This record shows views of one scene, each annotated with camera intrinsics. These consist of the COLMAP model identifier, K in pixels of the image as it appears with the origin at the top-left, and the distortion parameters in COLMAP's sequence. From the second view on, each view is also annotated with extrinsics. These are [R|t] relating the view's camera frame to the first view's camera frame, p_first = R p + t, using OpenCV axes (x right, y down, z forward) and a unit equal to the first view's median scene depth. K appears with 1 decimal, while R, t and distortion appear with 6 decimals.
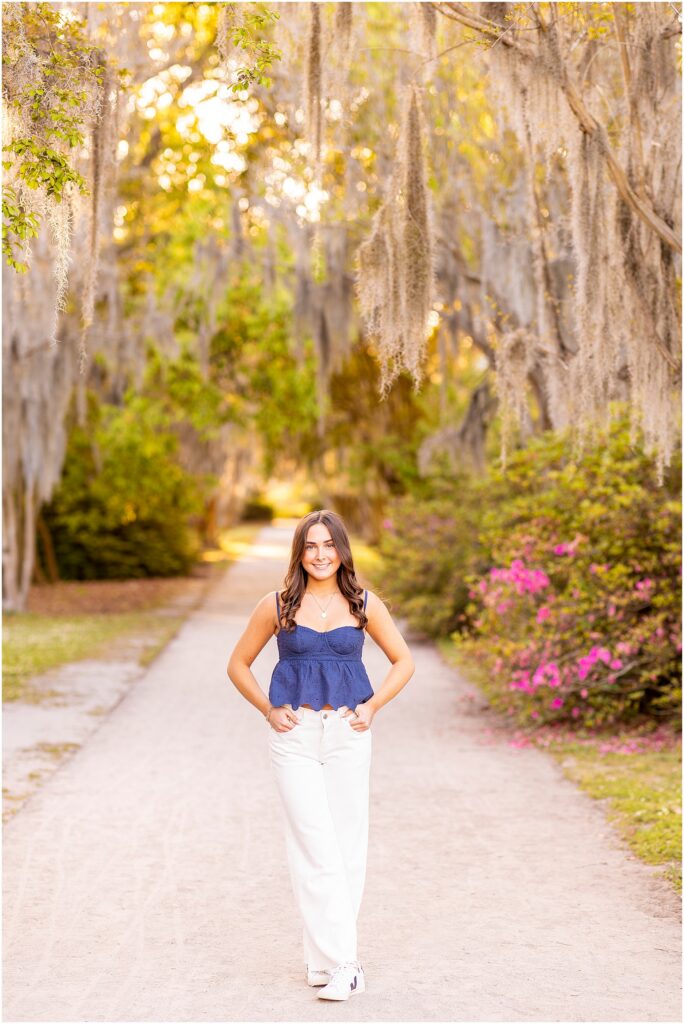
lens RADIAL K [[2456.6, 0, 342.0], [0, 2456.6, 512.0], [0, 0, 1]] dist [3.447074, -0.004927]
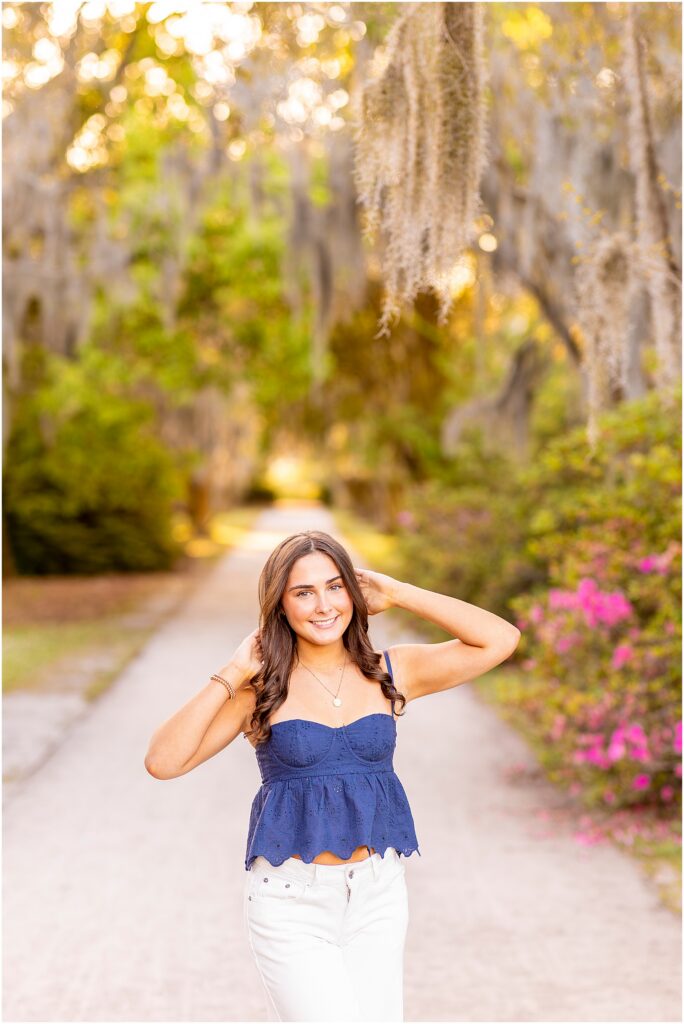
lens RADIAL K [[2456.6, 0, 342.0], [0, 2456.6, 512.0], [0, 0, 1]] dist [3.447074, -0.004927]
pose [[0.999941, 0.007393, -0.007987, 0.005713], [-0.007305, 0.999913, 0.010974, -0.007376], [0.008068, -0.010915, 0.999908, 0.262495]]
